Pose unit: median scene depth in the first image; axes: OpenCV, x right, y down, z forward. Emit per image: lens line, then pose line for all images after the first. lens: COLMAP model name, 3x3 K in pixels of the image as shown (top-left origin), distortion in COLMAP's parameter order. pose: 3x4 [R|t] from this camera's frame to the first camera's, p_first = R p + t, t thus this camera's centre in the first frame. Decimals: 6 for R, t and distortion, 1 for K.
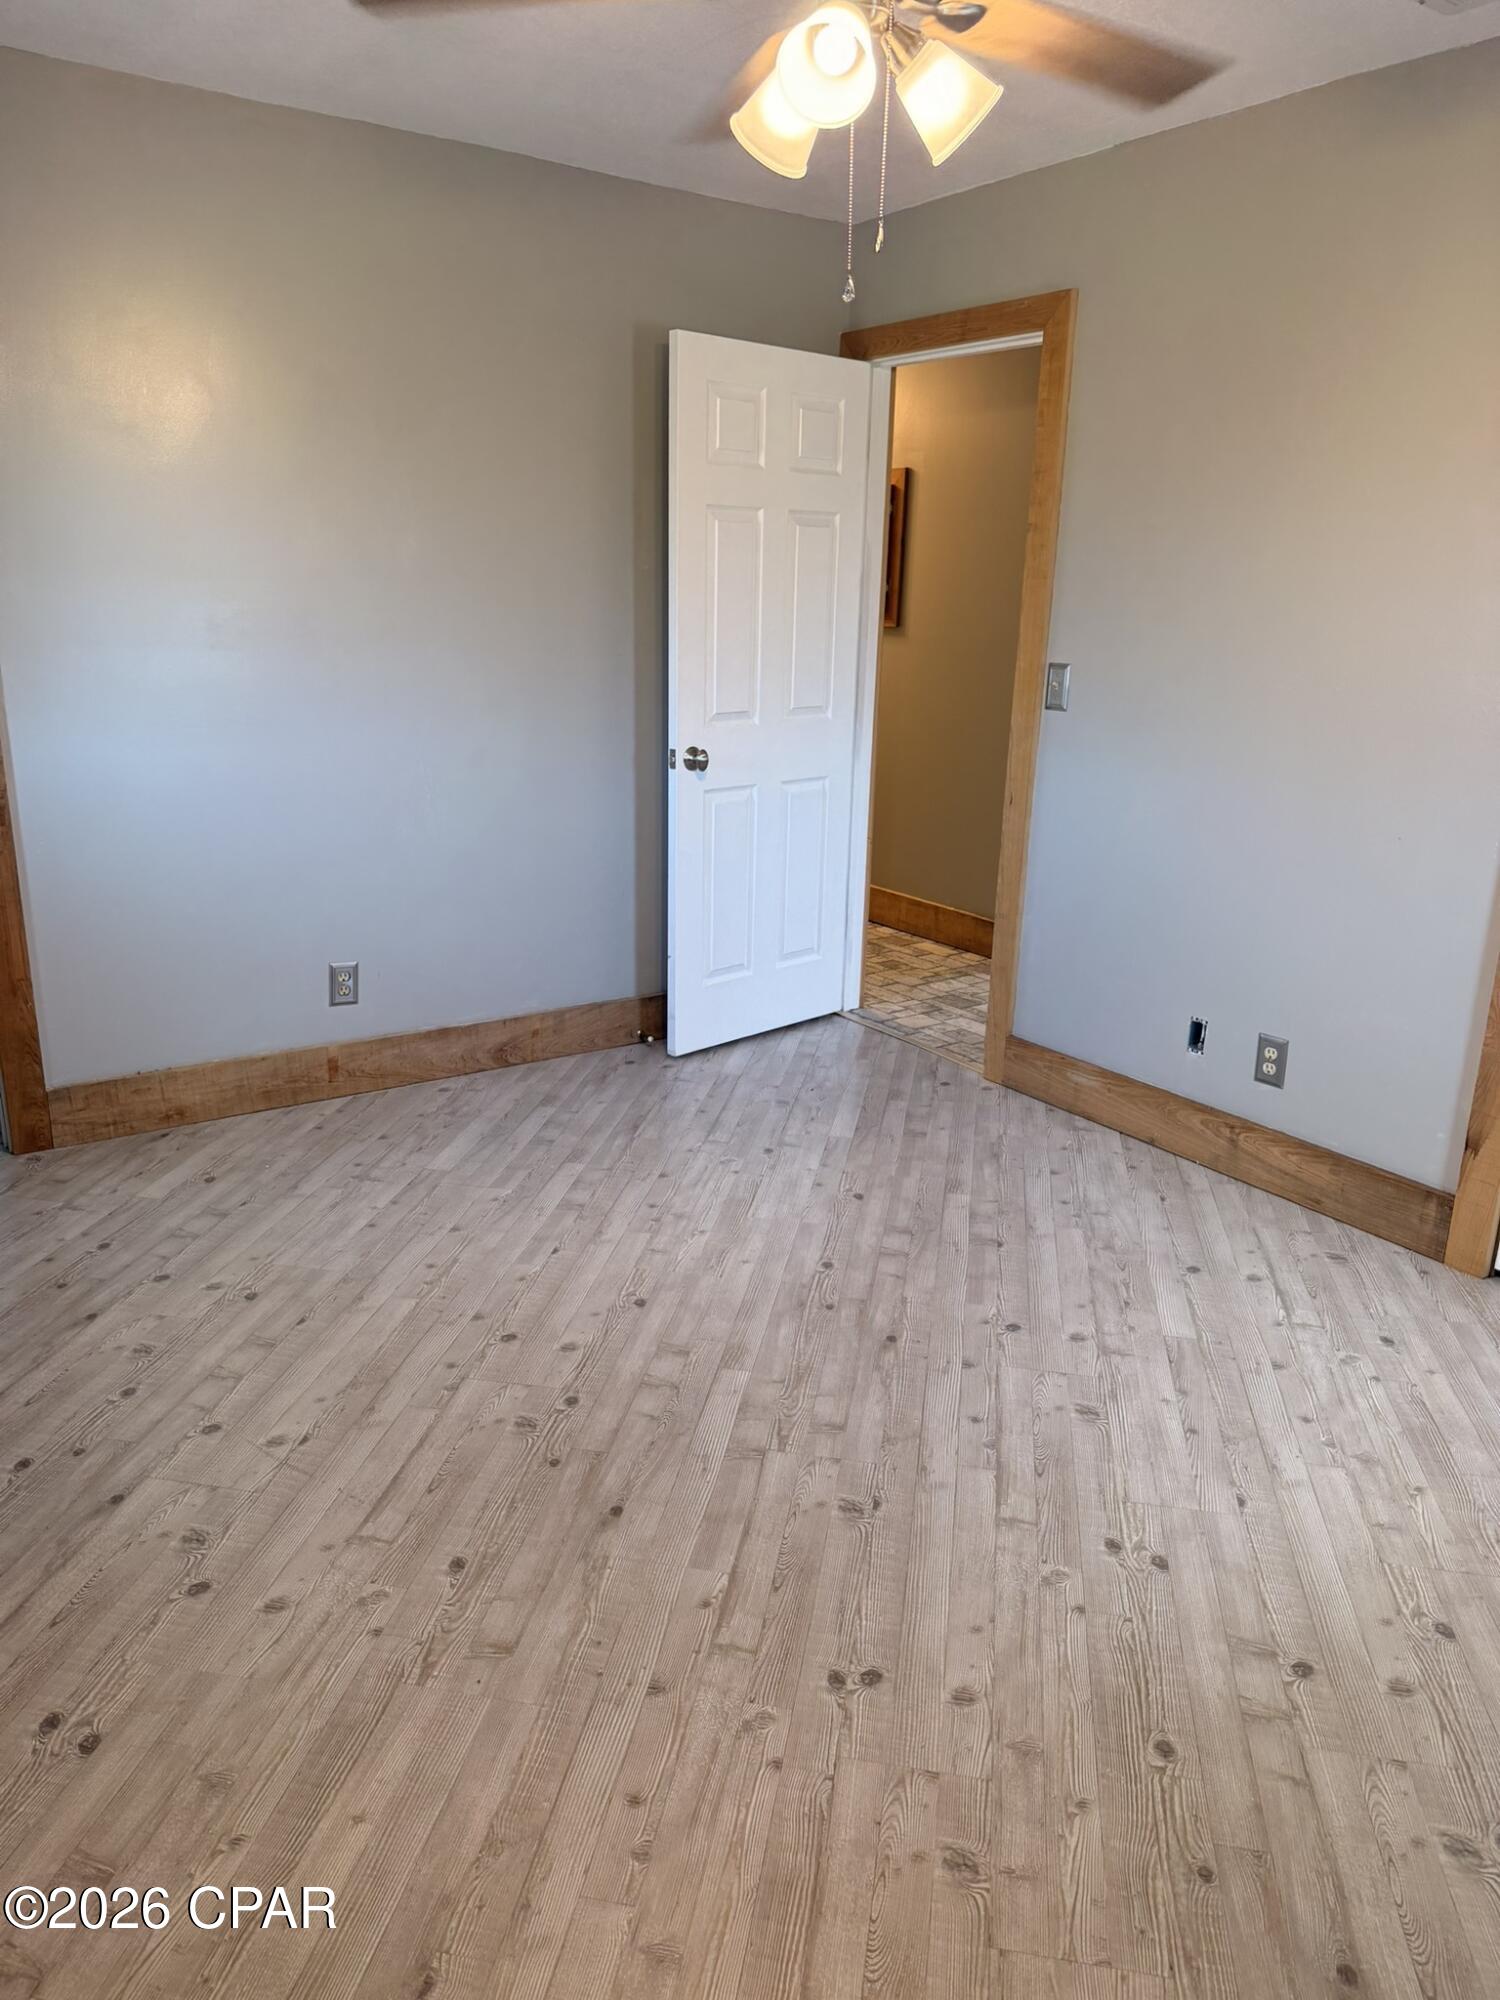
lens RADIAL K [[1397.3, 0, 753.8], [0, 1397.3, 1003.4], [0, 0, 1]] dist [0.138106, -0.206997]
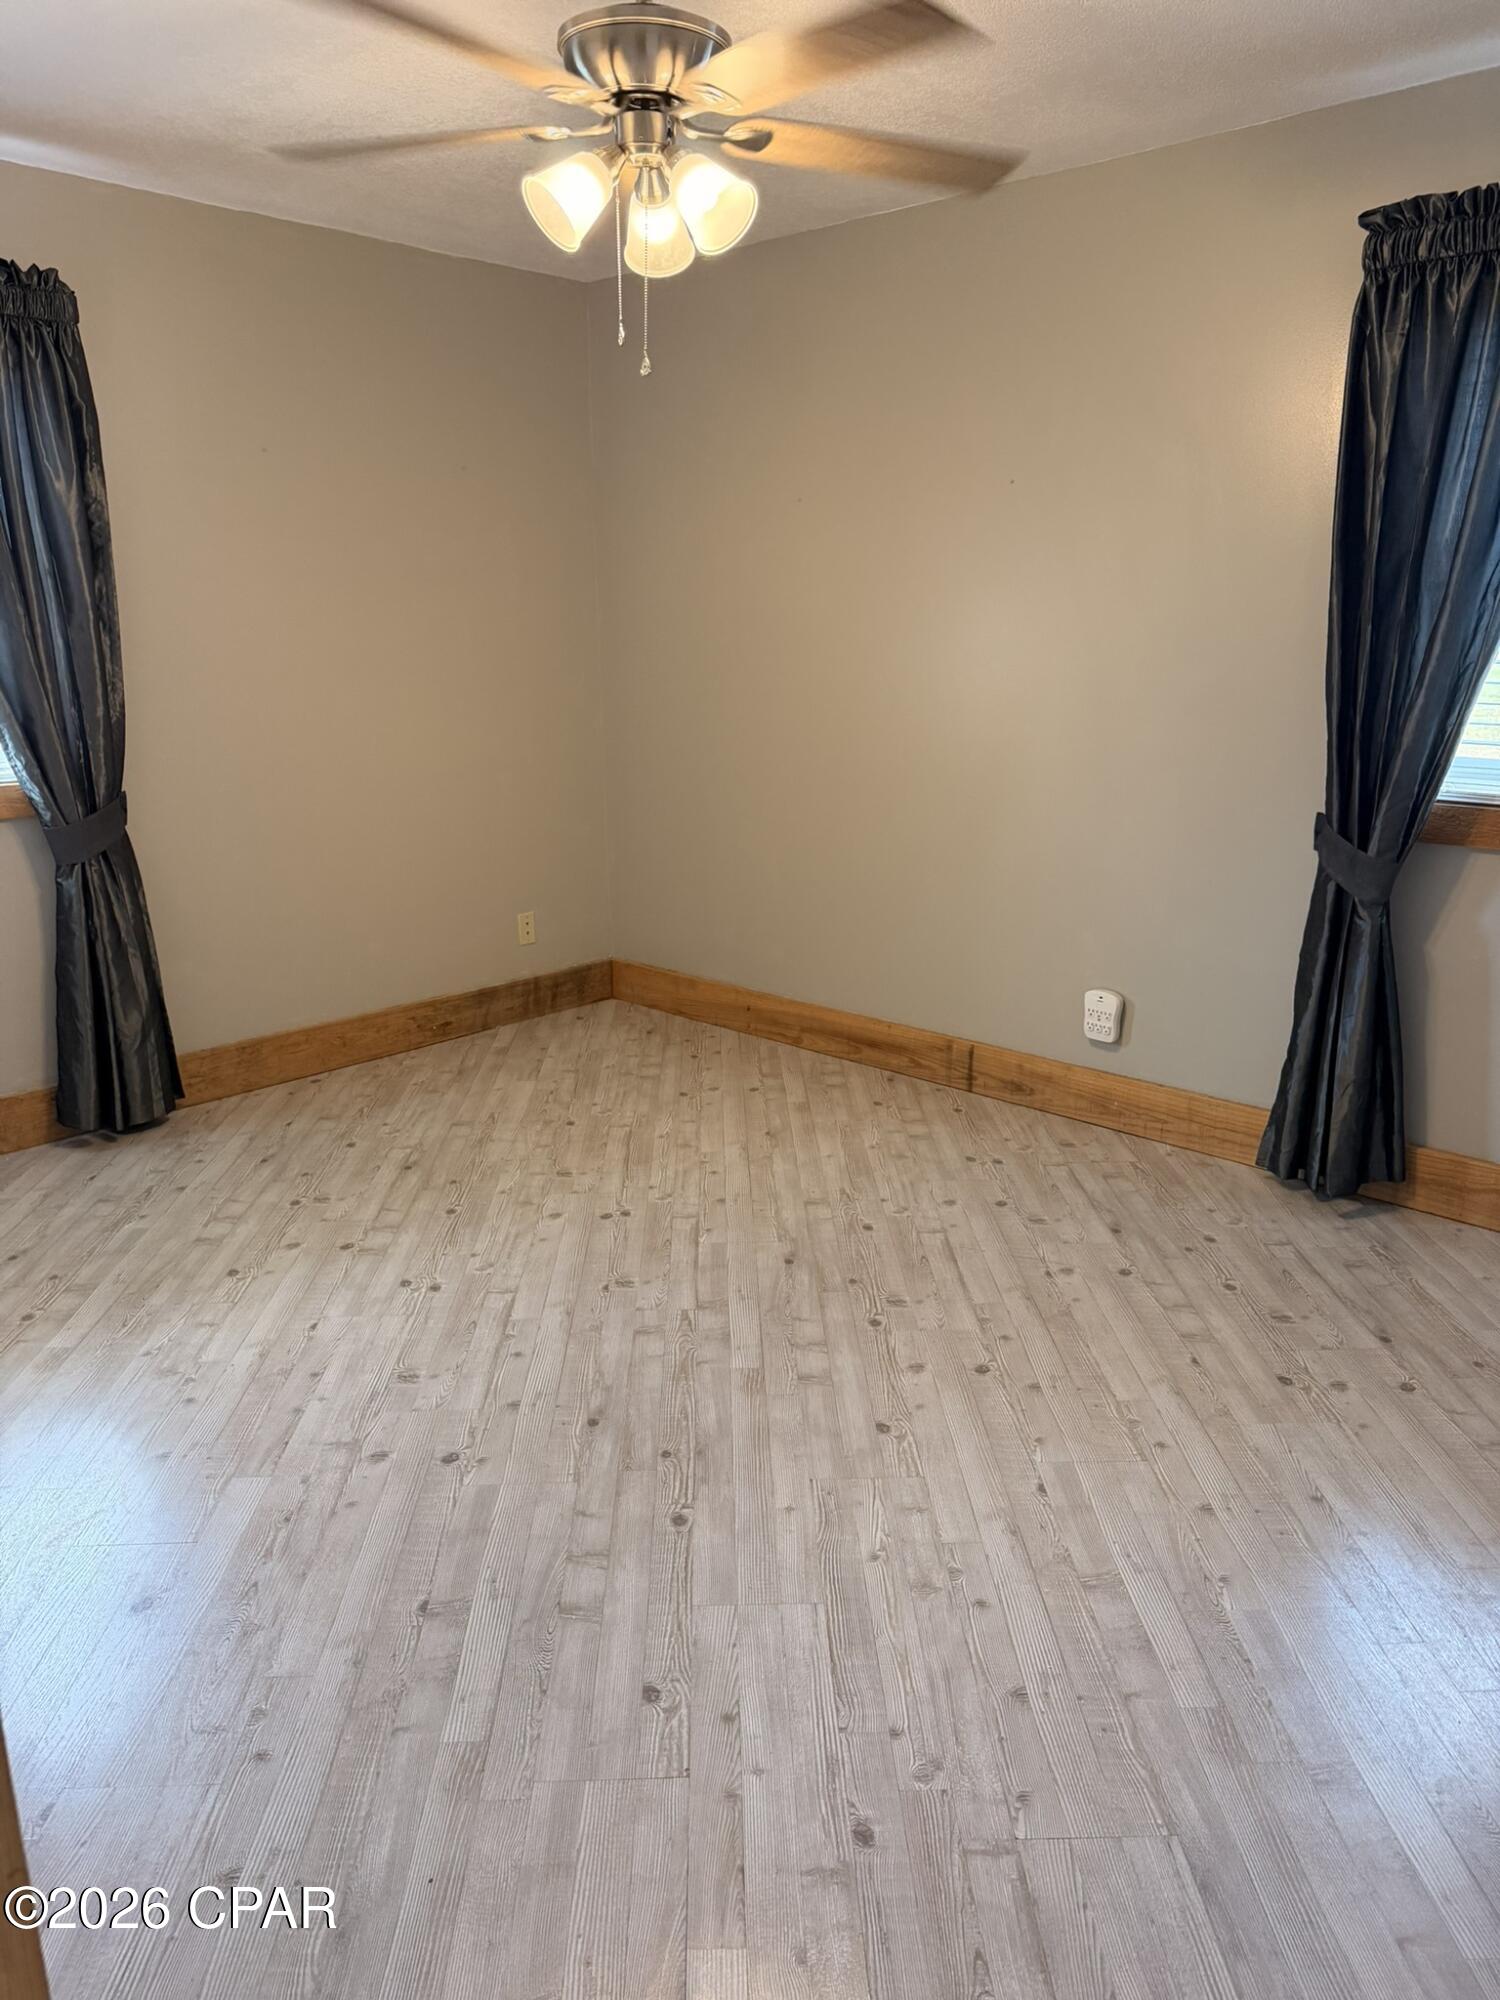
lens RADIAL K [[1397.3, 0, 753.8], [0, 1397.3, 1003.4], [0, 0, 1]] dist [0.138106, -0.206997]
pose [[-0.979188, 0.033033, -0.200248, 0.186034], [-0.077416, 0.851274, 0.518979, -0.520593], [0.187609, 0.523680, -0.831000, 1.790289]]
